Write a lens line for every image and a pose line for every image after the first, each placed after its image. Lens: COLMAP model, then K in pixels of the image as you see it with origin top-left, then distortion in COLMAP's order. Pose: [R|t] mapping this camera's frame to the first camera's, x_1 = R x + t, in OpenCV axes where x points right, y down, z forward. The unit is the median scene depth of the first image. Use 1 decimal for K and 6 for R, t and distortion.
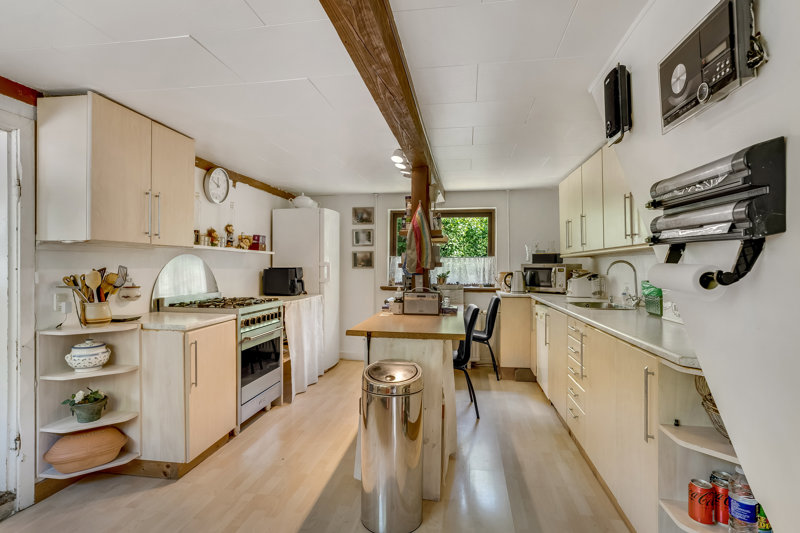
lens RADIAL K [[415.9, 0, 400.0], [0, 415.9, 266.5], [0, 0, 1]] dist [-0.002408, -0.000233]
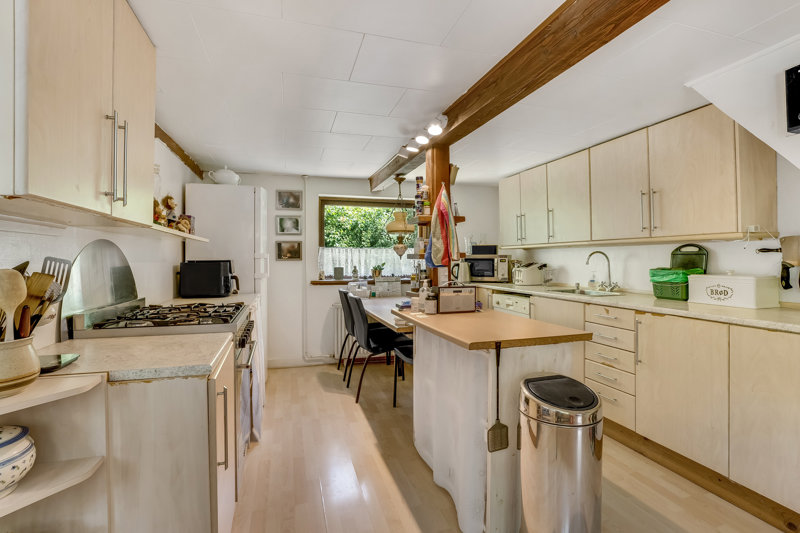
lens RADIAL K [[374.4, 0, 399.3], [0, 374.4, 259.1], [0, 0, 1]] dist [0.000036, -0.000096]
pose [[0.899835, -0.006563, 0.436182, -0.270062], [0.006390, 0.999978, 0.001862, 0.001356], [-0.436185, 0.001112, 0.899857, 0.236224]]
